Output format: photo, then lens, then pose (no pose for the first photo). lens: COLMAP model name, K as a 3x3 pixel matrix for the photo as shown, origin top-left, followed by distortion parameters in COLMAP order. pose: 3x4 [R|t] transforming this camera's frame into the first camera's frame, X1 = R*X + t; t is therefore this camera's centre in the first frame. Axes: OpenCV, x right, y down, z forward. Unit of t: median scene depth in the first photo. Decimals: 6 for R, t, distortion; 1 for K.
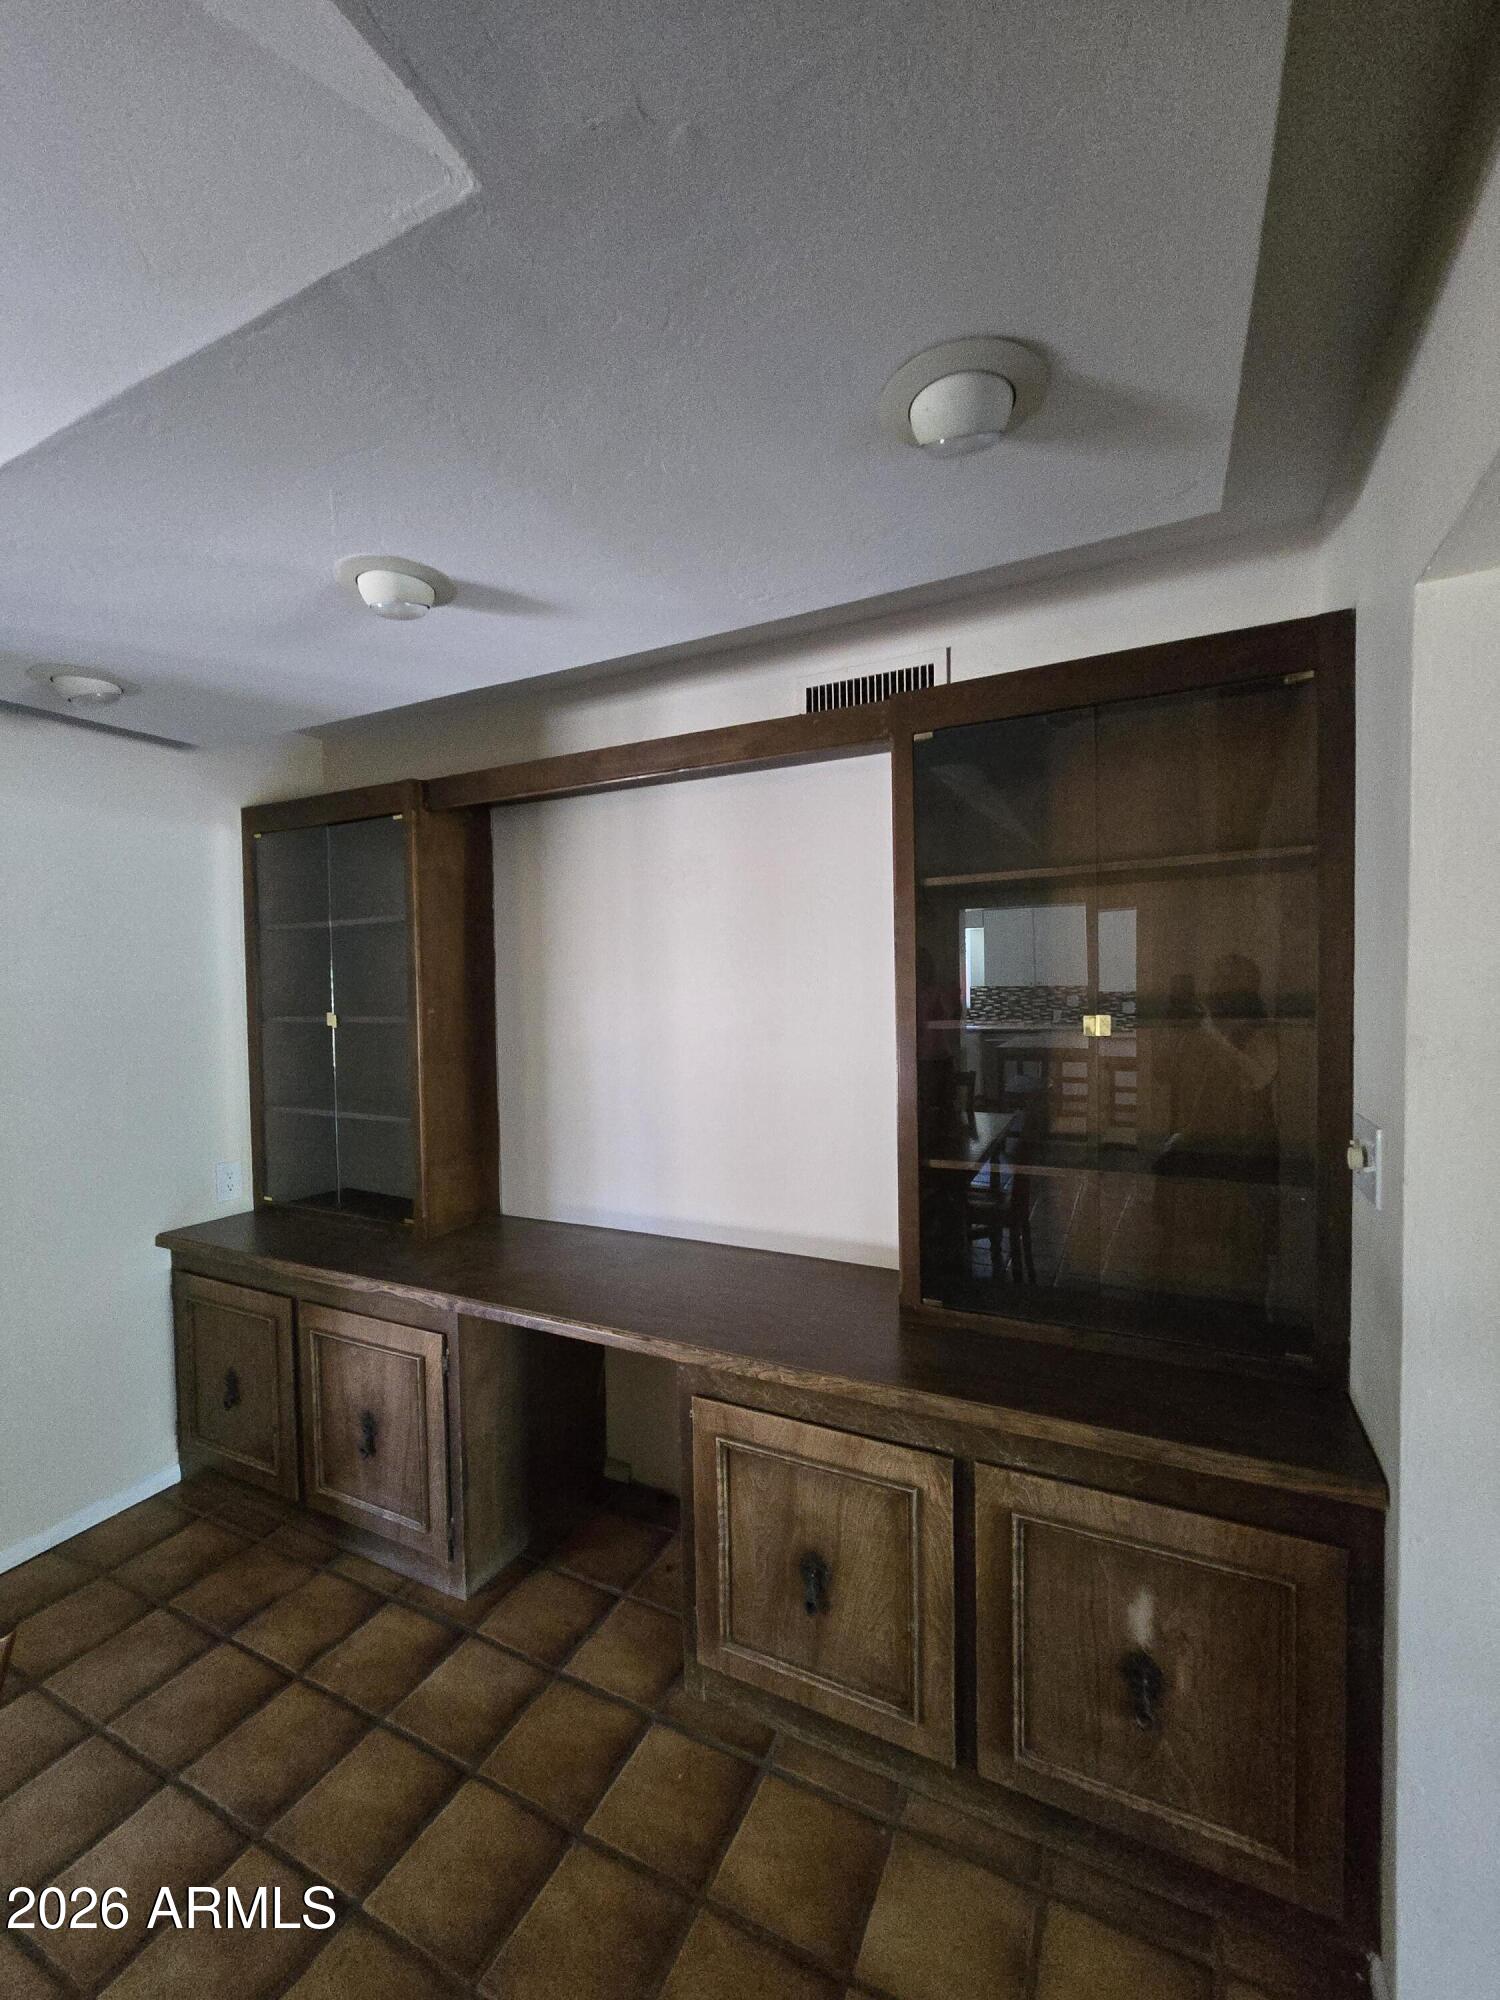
lens RADIAL K [[823.4, 0, 756.2], [0, 823.4, 1010.3], [0, 0, 1]] dist [-0.001350, 0.002425]
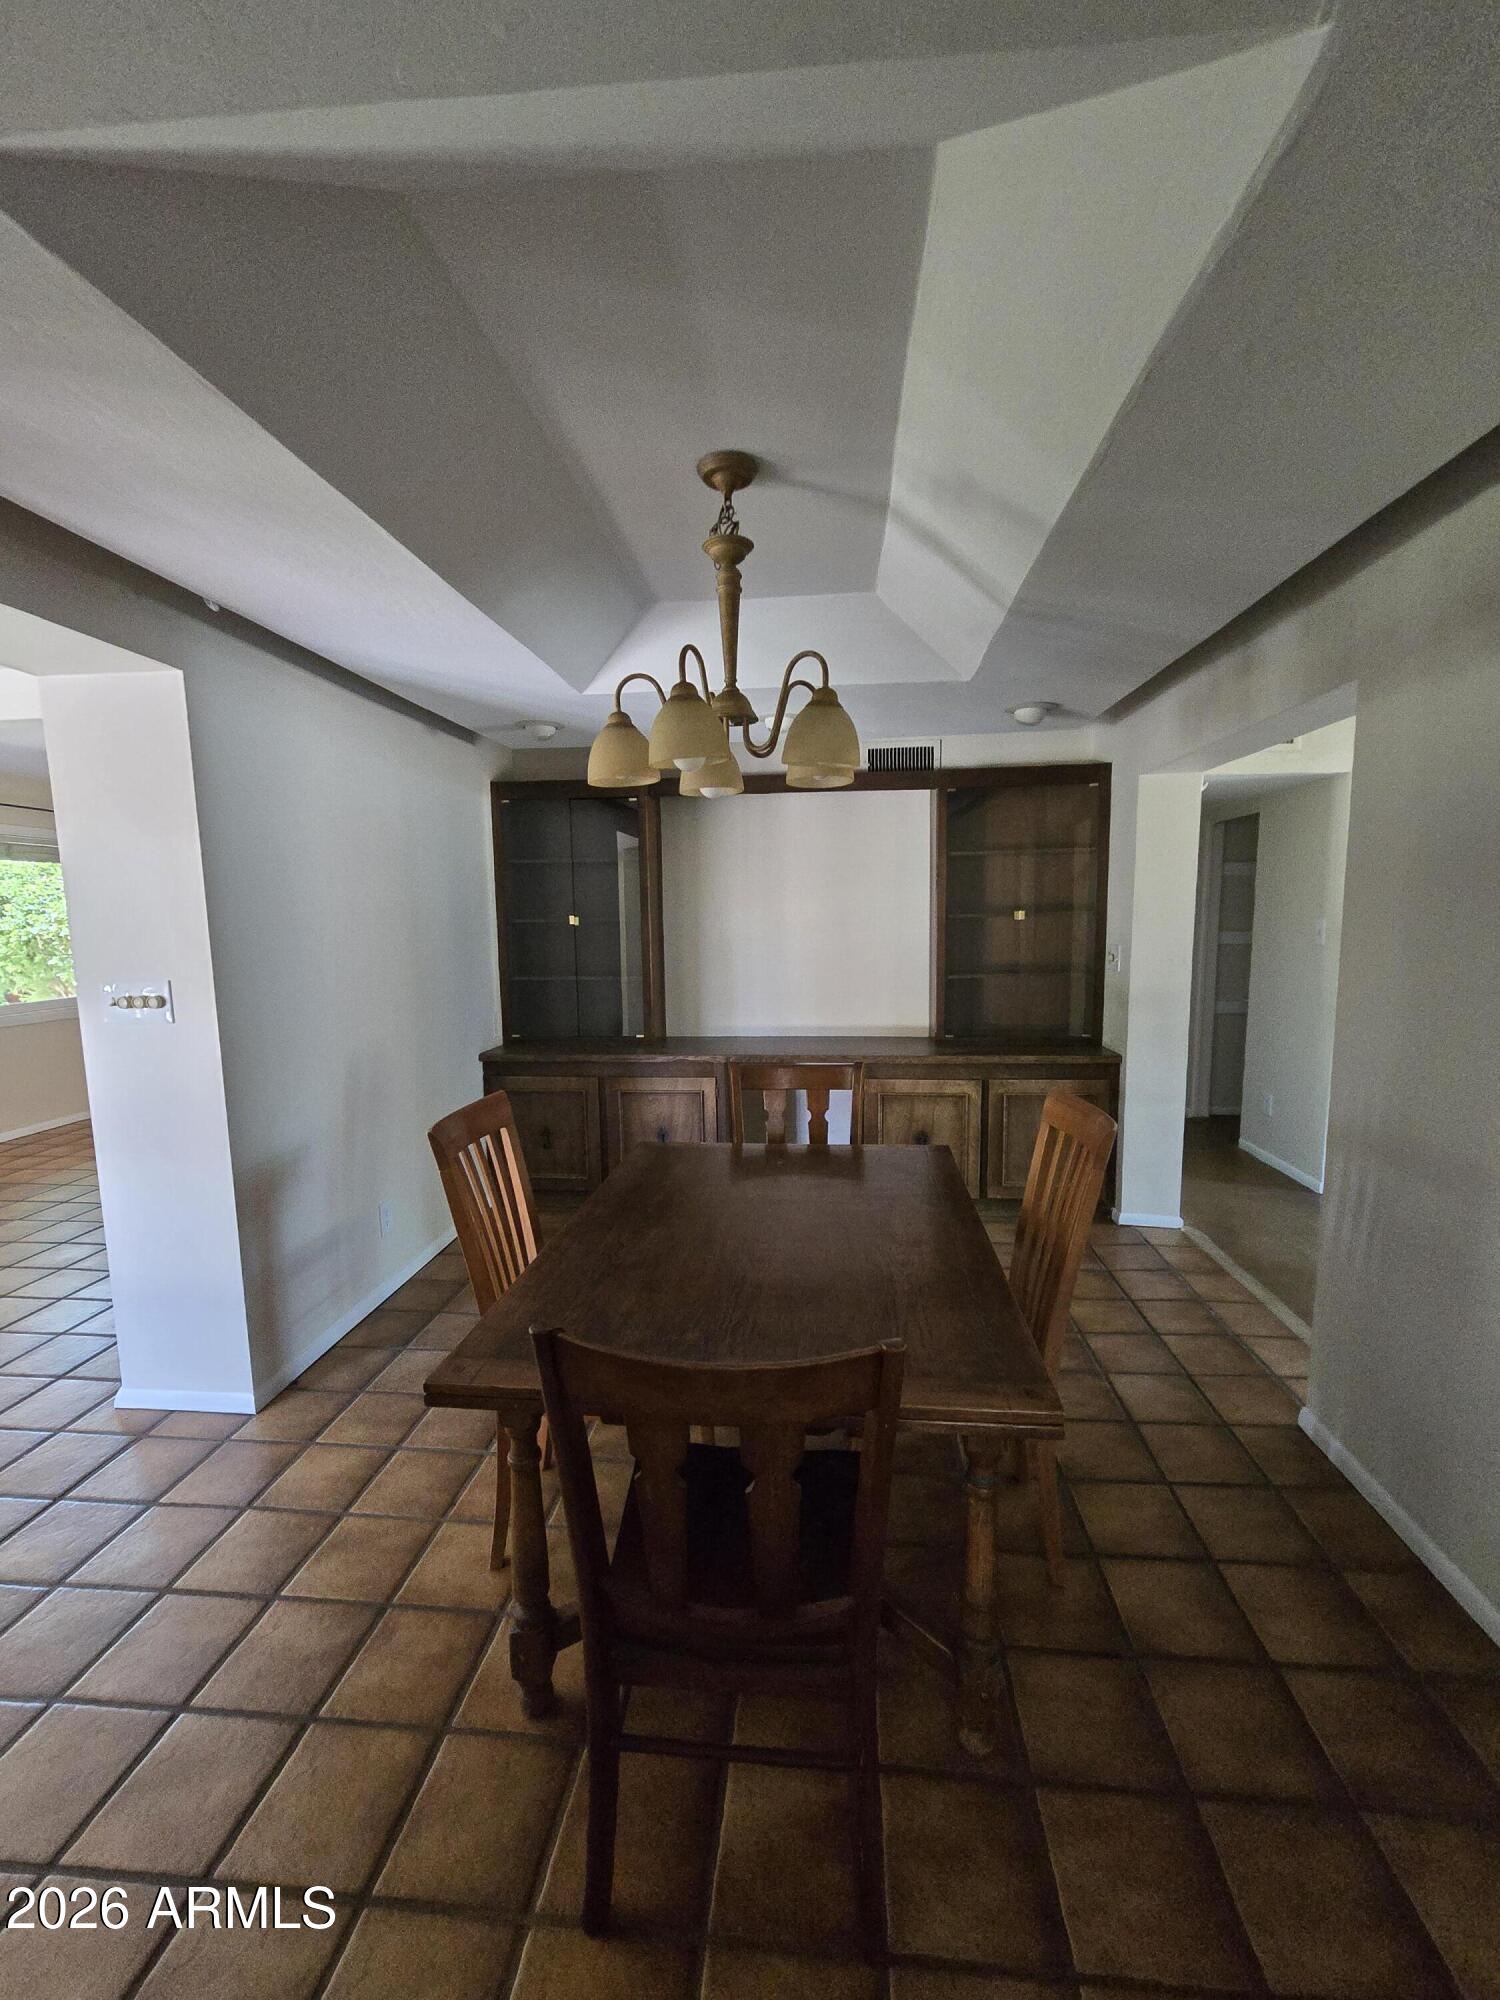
lens RADIAL K [[823.4, 0, 752.5], [0, 823.4, 998.8], [0, 0, 1]] dist [-0.001350, 0.002425]
pose [[0.936962, -0.033635, 0.347808, -1.146149], [0.007930, 0.997147, 0.075067, 0.072470], [-0.349341, -0.067577, 0.934556, -1.000921]]
